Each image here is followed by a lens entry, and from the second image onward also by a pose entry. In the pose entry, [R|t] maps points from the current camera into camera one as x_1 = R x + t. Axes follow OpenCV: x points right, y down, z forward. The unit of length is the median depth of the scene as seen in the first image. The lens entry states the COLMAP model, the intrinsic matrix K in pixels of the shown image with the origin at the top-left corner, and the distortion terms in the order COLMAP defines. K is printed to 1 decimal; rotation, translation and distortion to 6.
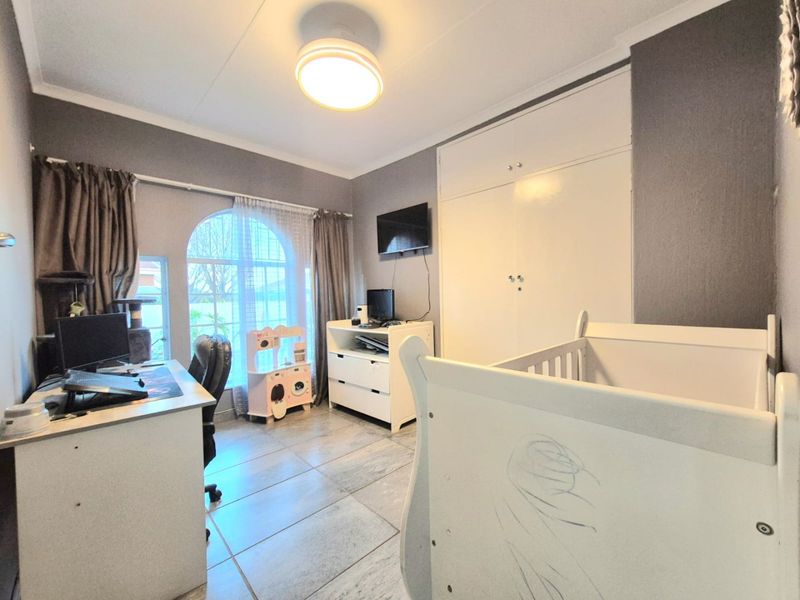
lens RADIAL K [[329.0, 0, 402.8], [0, 329.0, 300.6], [0, 0, 1]] dist [0.003073, 0.000707]
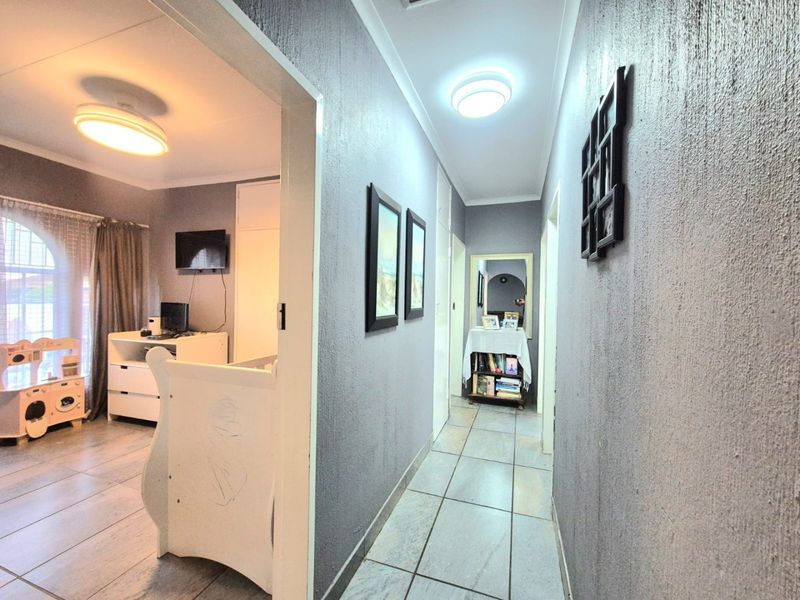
lens RADIAL K [[329.0, 0, 399.1], [0, 329.0, 301.6], [0, 0, 1]] dist [0.003073, 0.000707]
pose [[0.893313, 0.035699, 0.448015, 0.102088], [-0.027813, 0.999321, -0.024172, -0.032025], [-0.448573, 0.009132, 0.893699, -0.281679]]
